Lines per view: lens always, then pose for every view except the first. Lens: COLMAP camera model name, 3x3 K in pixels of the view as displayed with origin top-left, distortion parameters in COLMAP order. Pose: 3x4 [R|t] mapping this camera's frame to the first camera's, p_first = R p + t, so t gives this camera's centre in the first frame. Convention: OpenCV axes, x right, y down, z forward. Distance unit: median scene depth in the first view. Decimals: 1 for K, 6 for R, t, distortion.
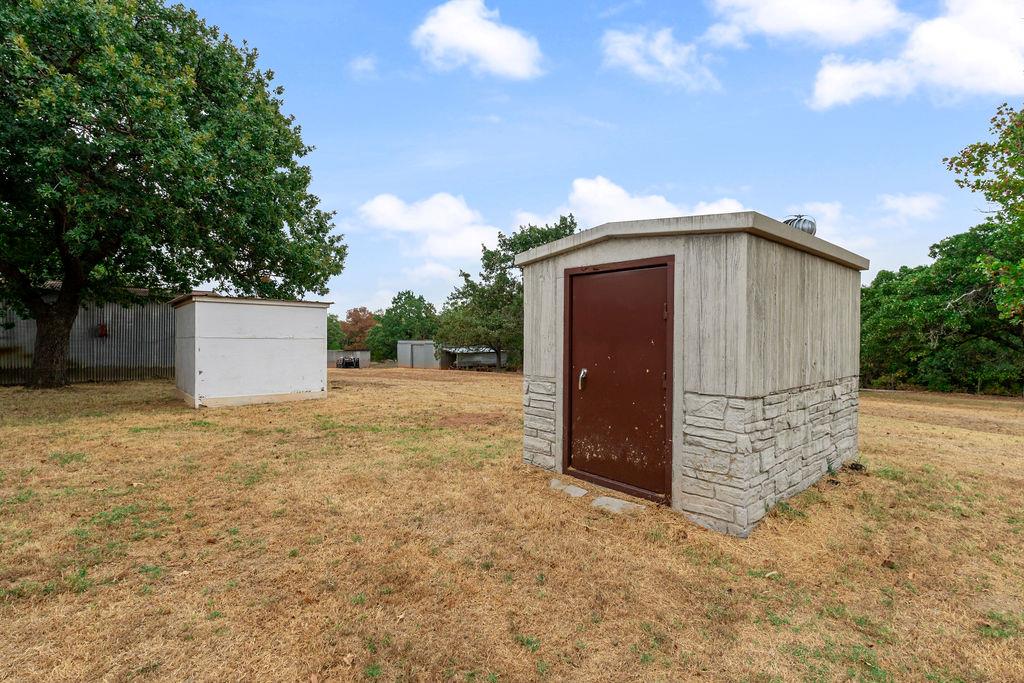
lens RADIAL K [[477.3, 0, 509.9], [0, 477.3, 331.0], [0, 0, 1]] dist [-0.002053, 0.001199]
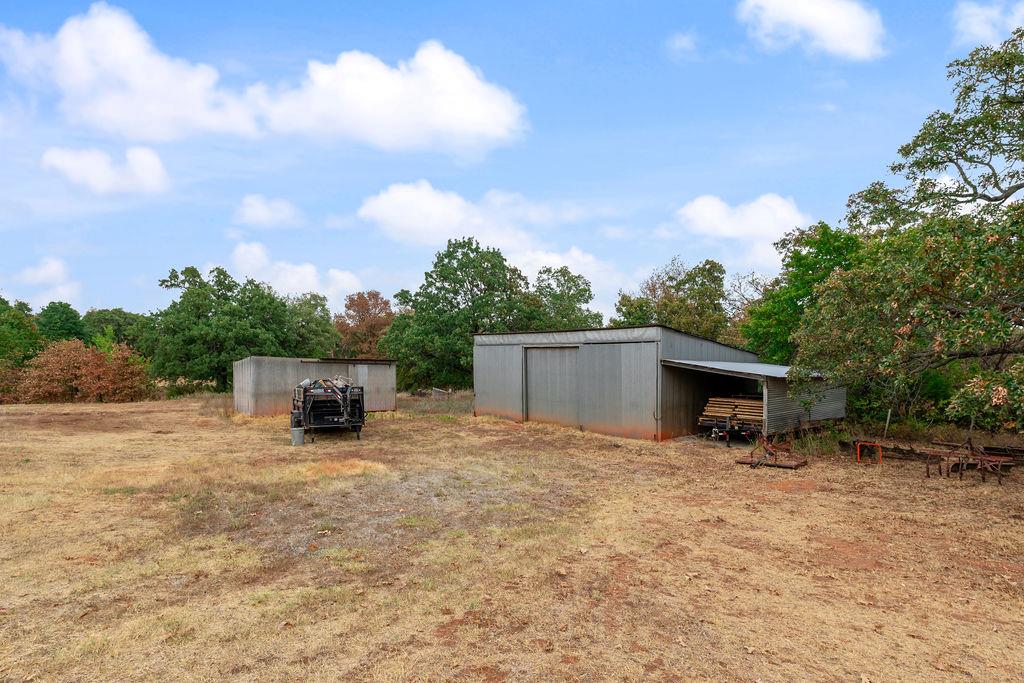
lens RADIAL K [[477.3, 0, 509.9], [0, 477.3, 331.0], [0, 0, 1]] dist [-0.002053, 0.001199]
pose [[0.999882, 0.003186, -0.014997, -0.184914], [-0.003493, 0.999784, -0.020481, 0.020629], [0.014929, 0.020531, 0.999678, 0.589565]]
